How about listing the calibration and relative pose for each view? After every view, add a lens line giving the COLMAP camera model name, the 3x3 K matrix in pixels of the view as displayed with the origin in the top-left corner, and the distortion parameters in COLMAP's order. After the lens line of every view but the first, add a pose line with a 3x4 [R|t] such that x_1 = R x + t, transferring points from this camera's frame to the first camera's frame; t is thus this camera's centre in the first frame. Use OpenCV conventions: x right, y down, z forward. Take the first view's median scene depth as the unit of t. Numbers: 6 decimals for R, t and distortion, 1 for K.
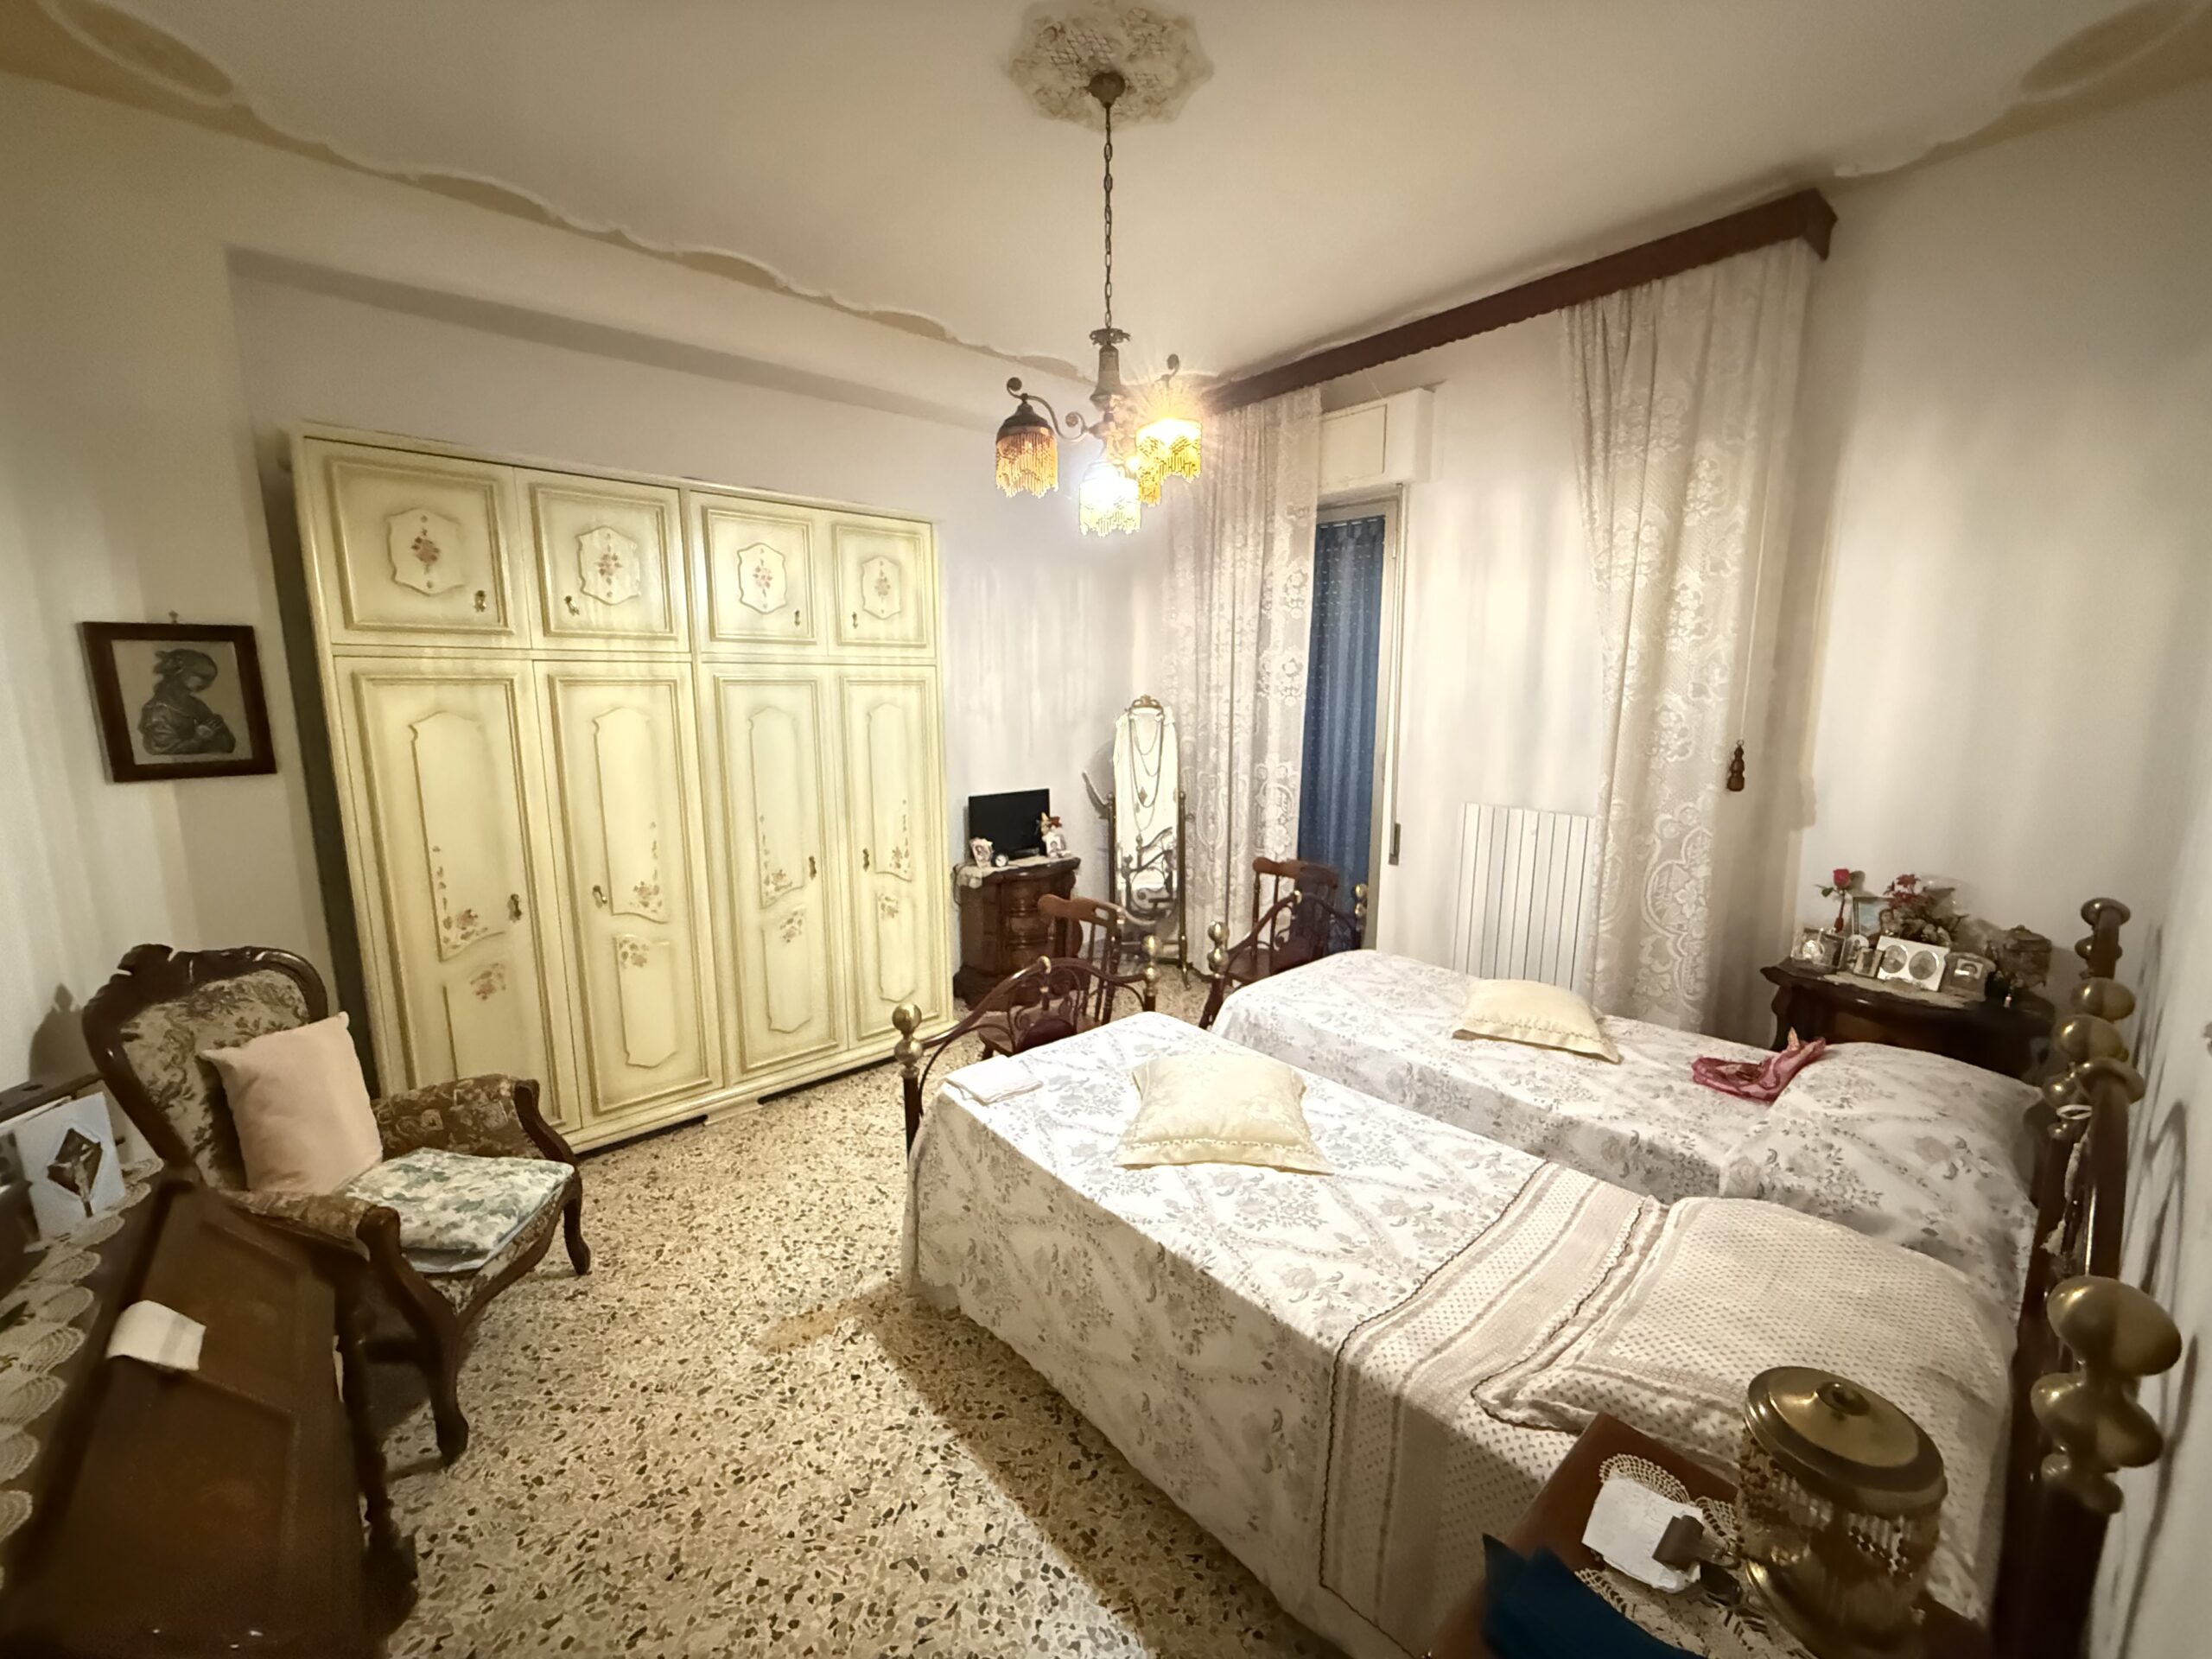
lens RADIAL K [[882.7, 0, 1101.8], [0, 882.7, 827.9], [0, 0, 1]] dist [-0.000426, 0.000293]
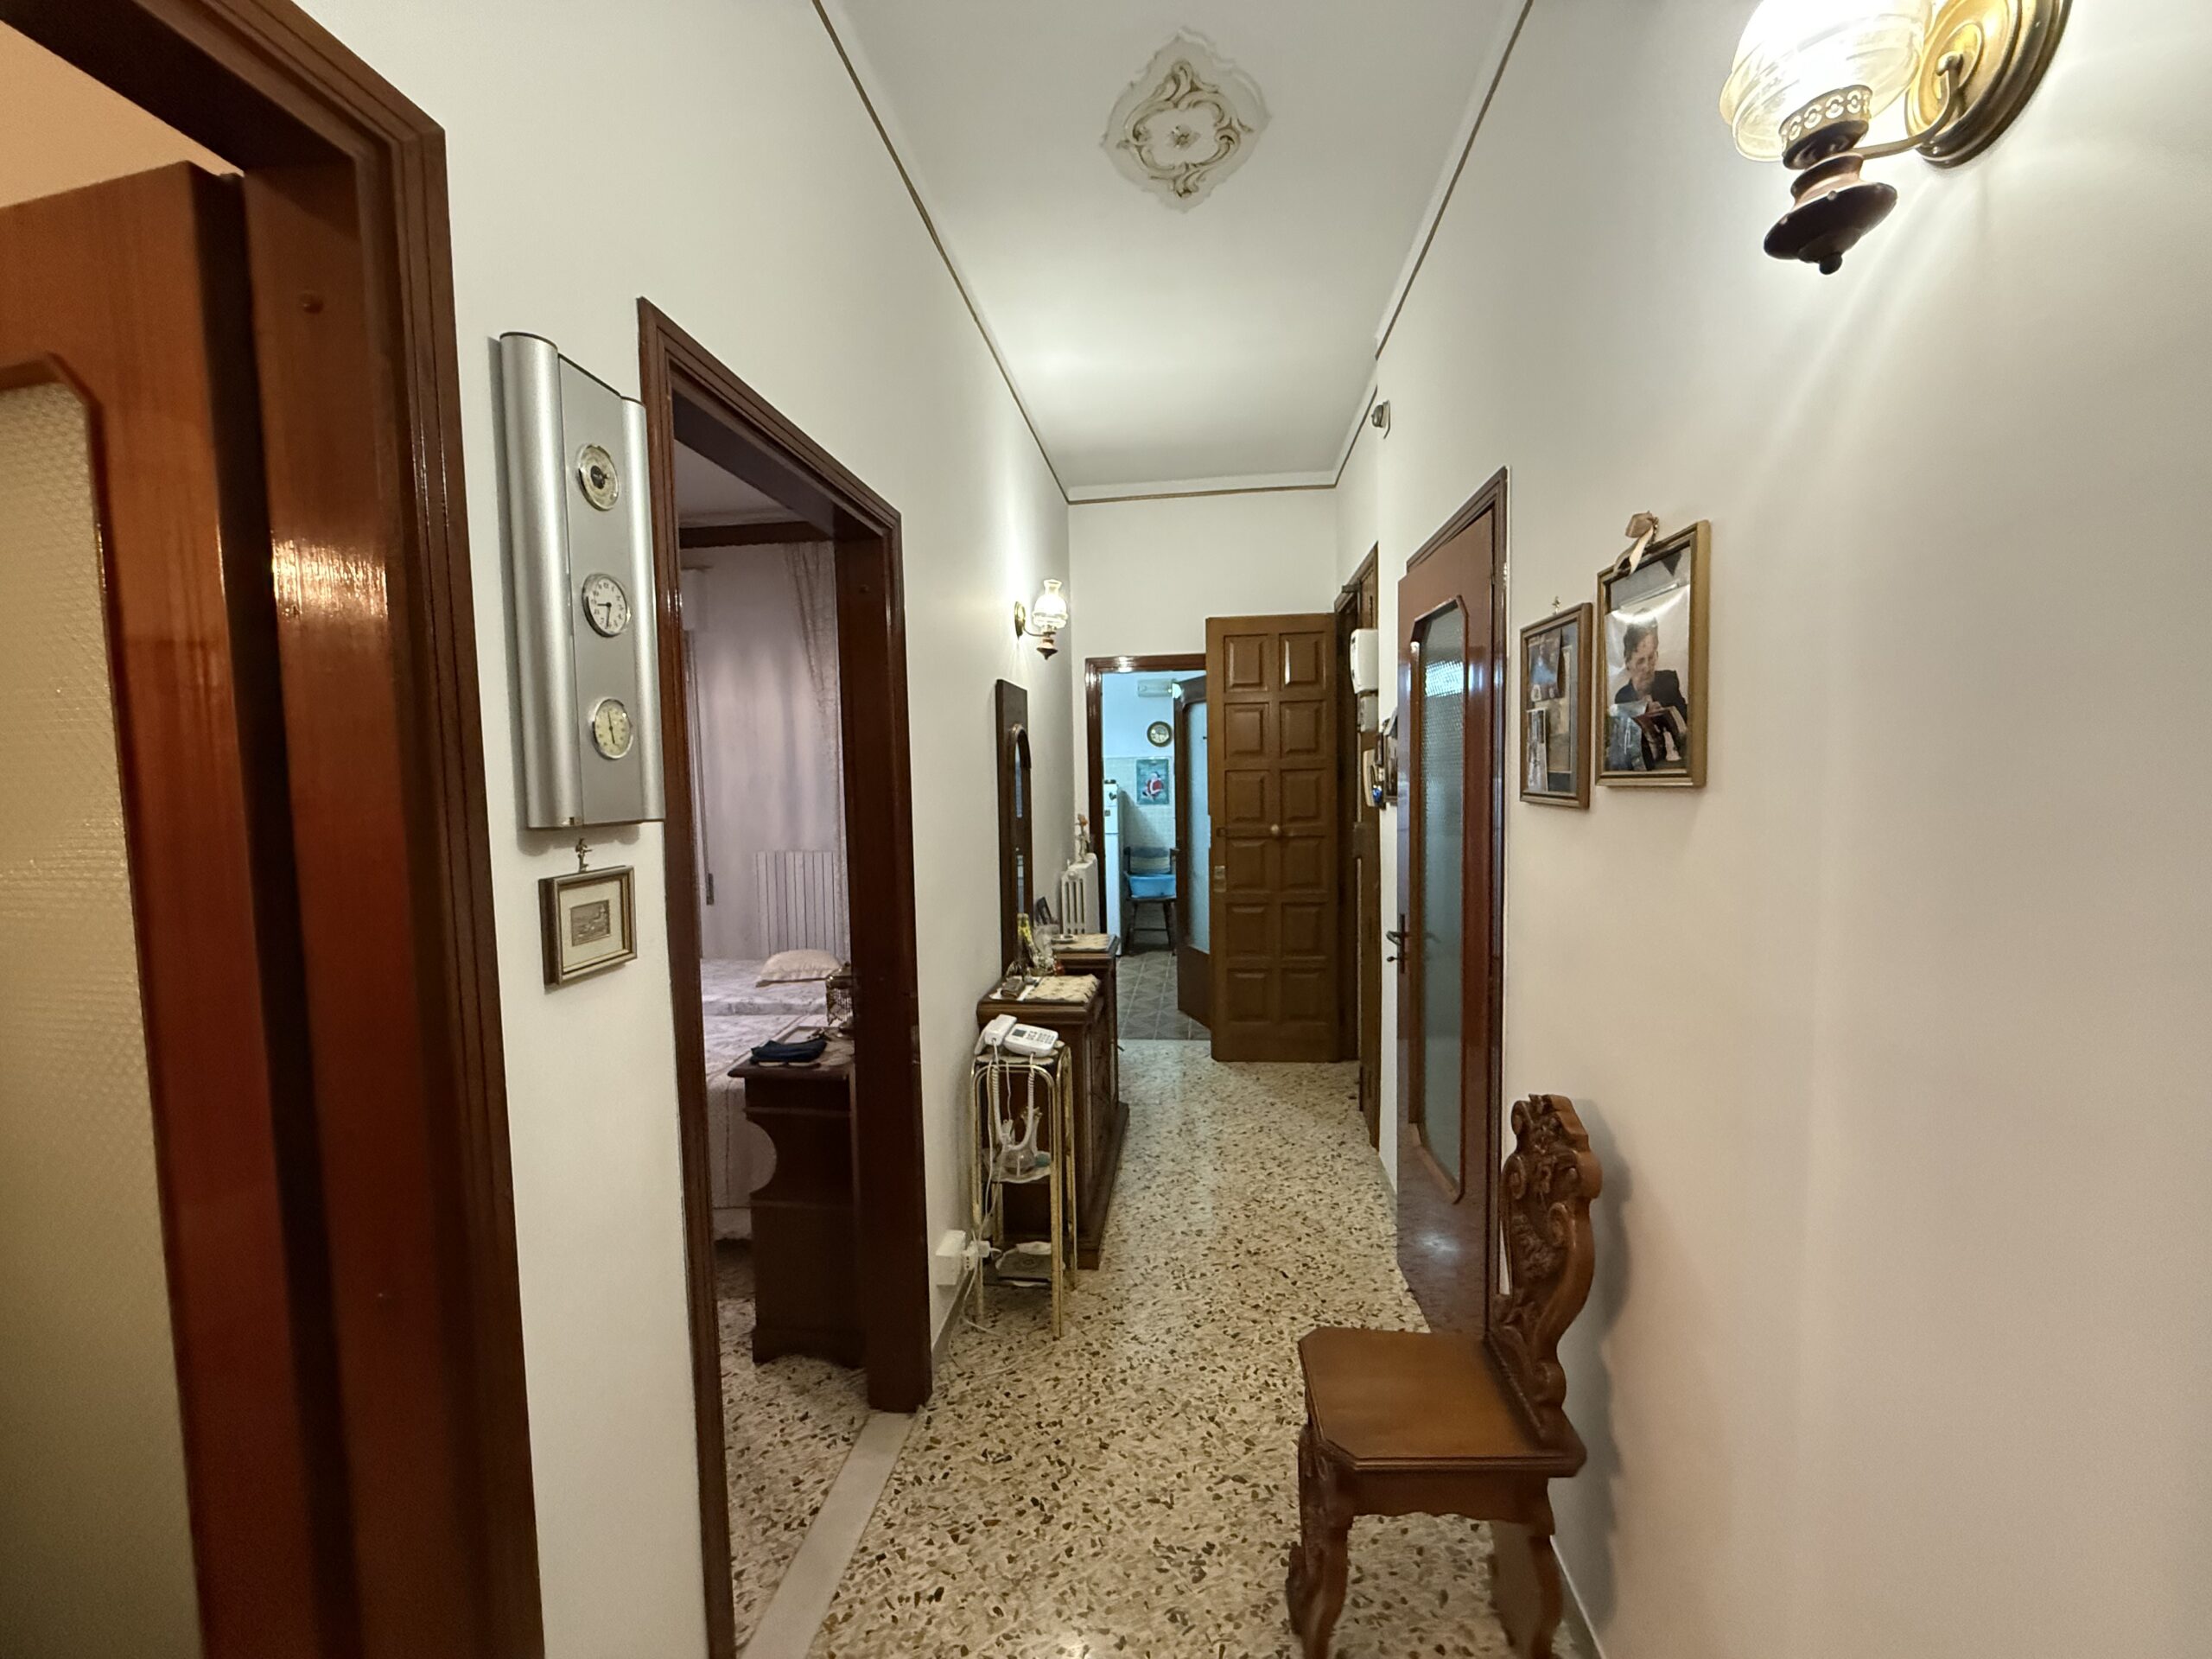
lens RADIAL K [[884.7, 0, 1100.8], [0, 884.7, 829.2], [0, 0, 1]] dist [-0.000813, 0.000041]
pose [[0.738680, -0.057873, 0.671568, -0.232487], [0.127586, 0.990302, -0.054995, 0.140644], [-0.661872, 0.126307, 0.738899, -0.732560]]
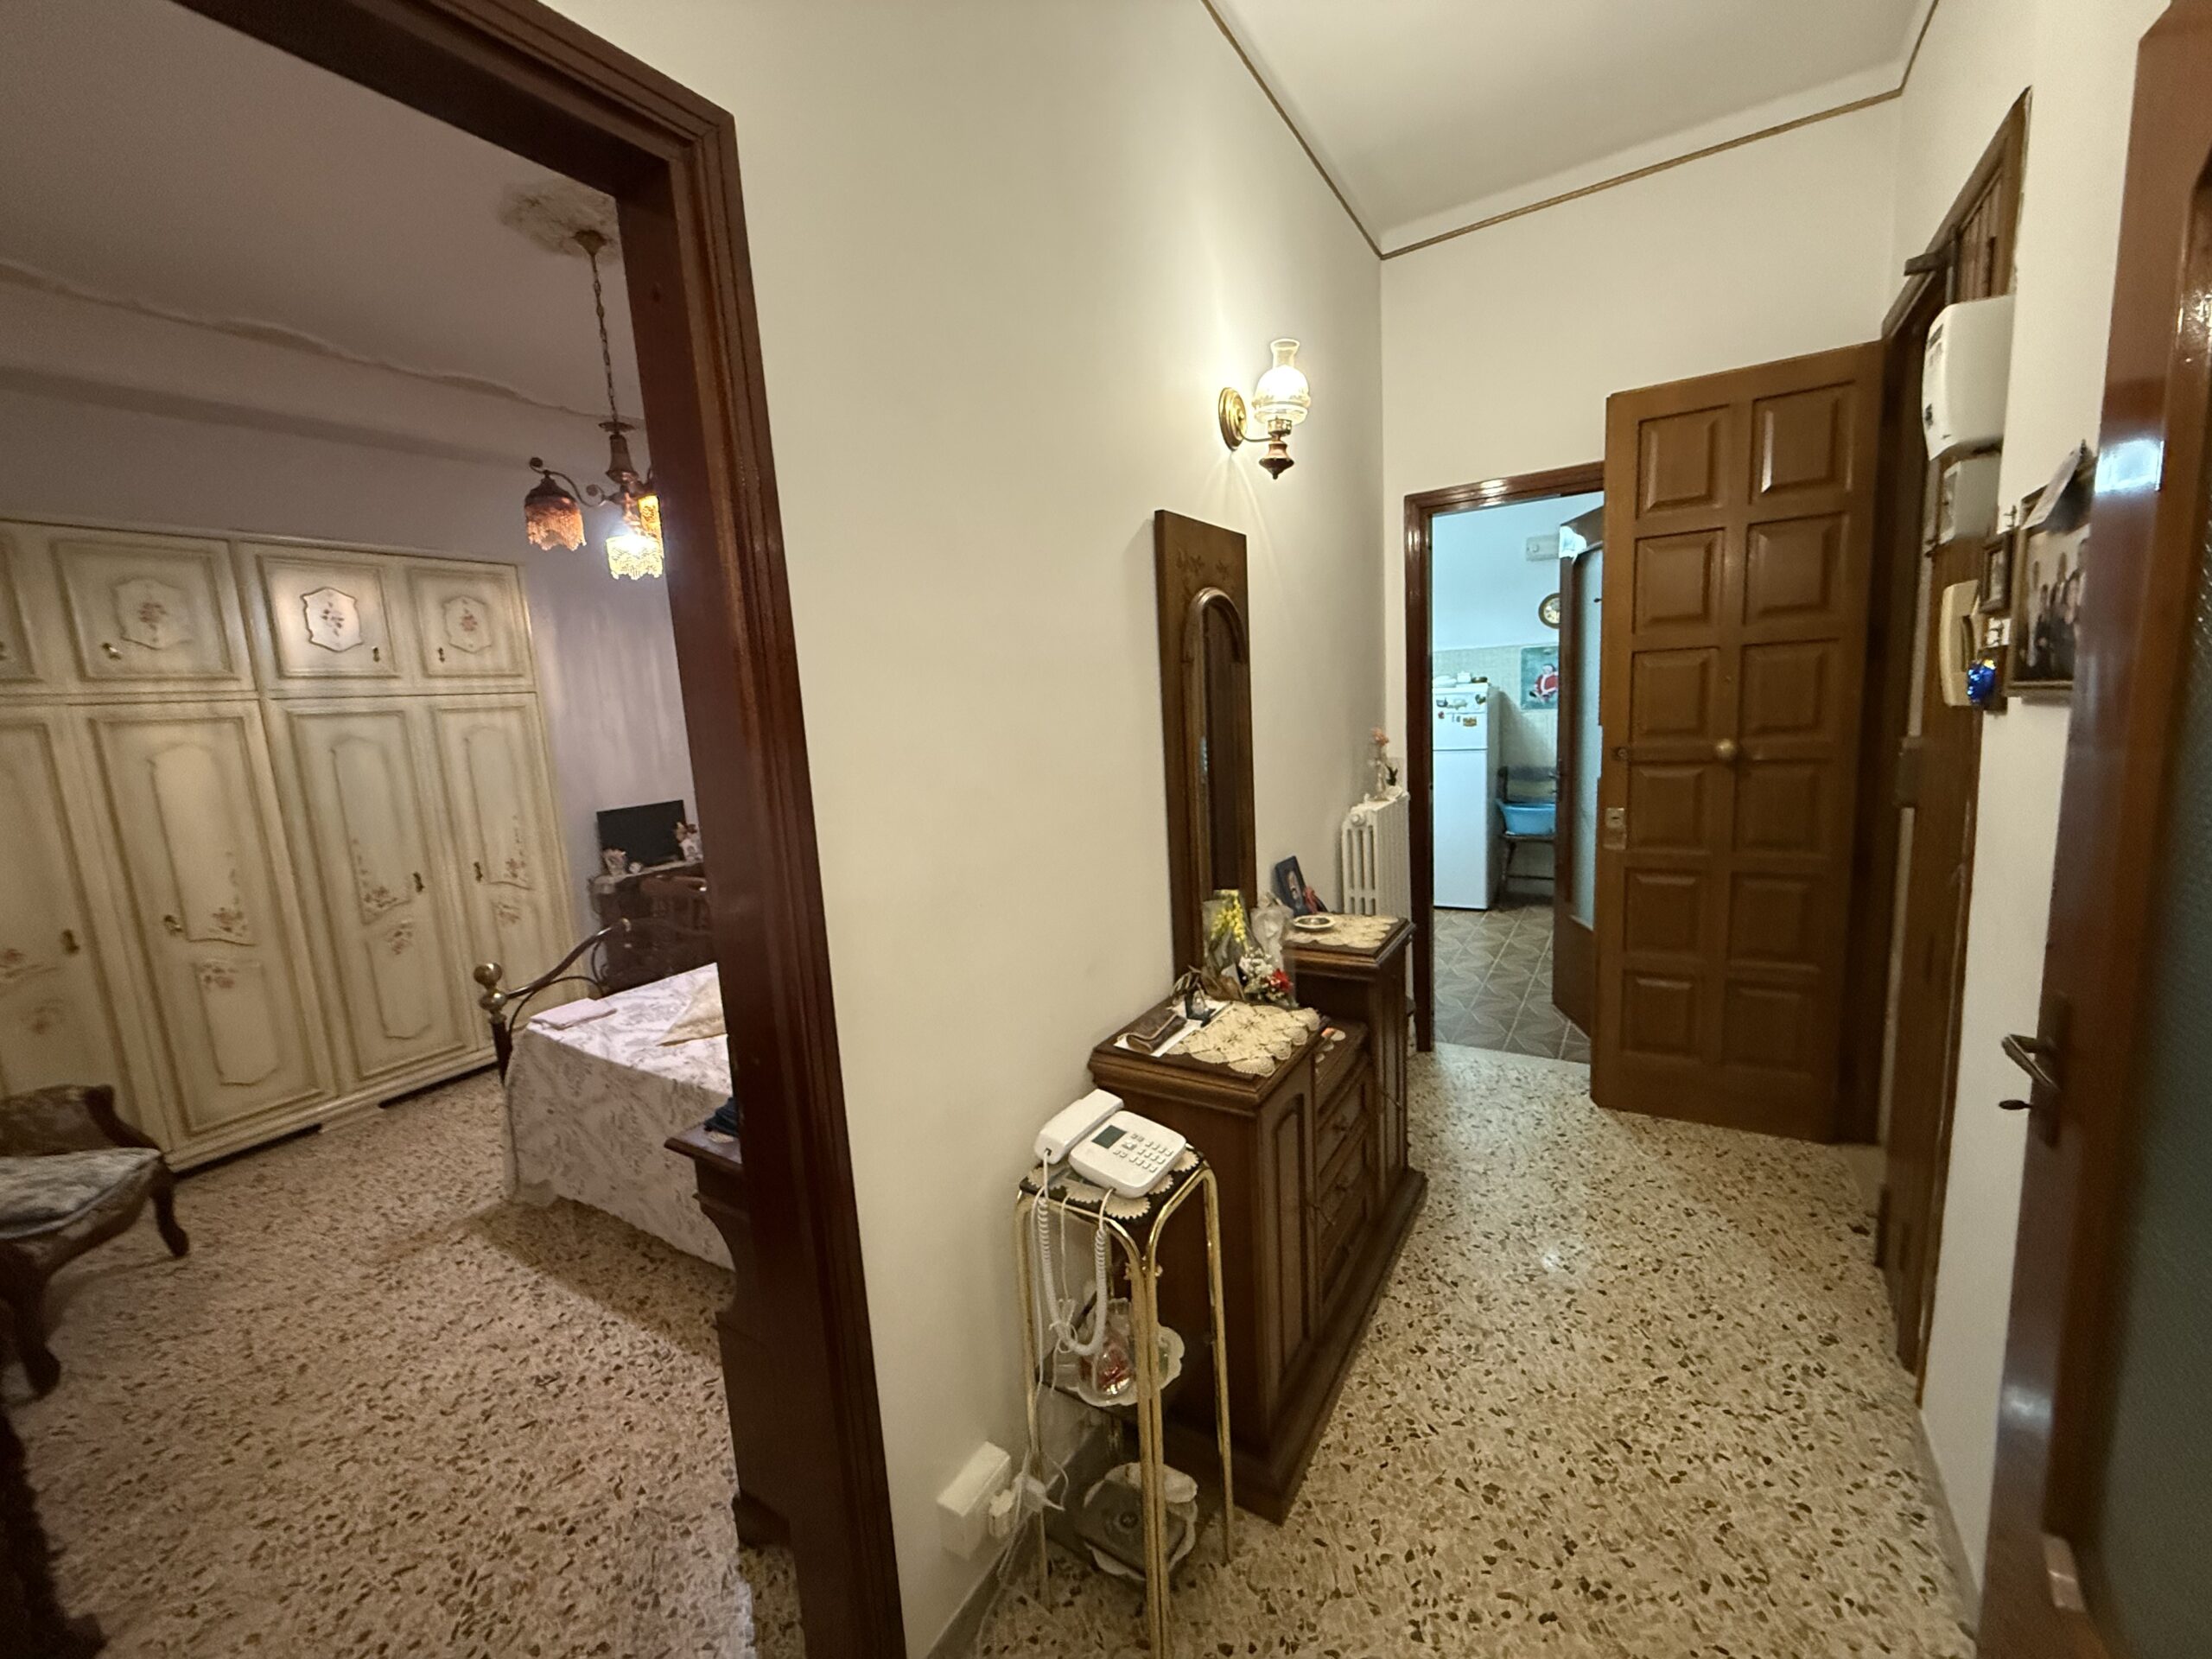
lens RADIAL K [[882.7, 0, 1101.8], [0, 882.7, 827.9], [0, 0, 1]] dist [-0.000426, 0.000293]
pose [[0.955091, -0.098009, 0.279635, 0.264995], [0.104115, 0.994540, -0.007029, 0.108801], [-0.277419, 0.035828, 0.960081, -0.412469]]
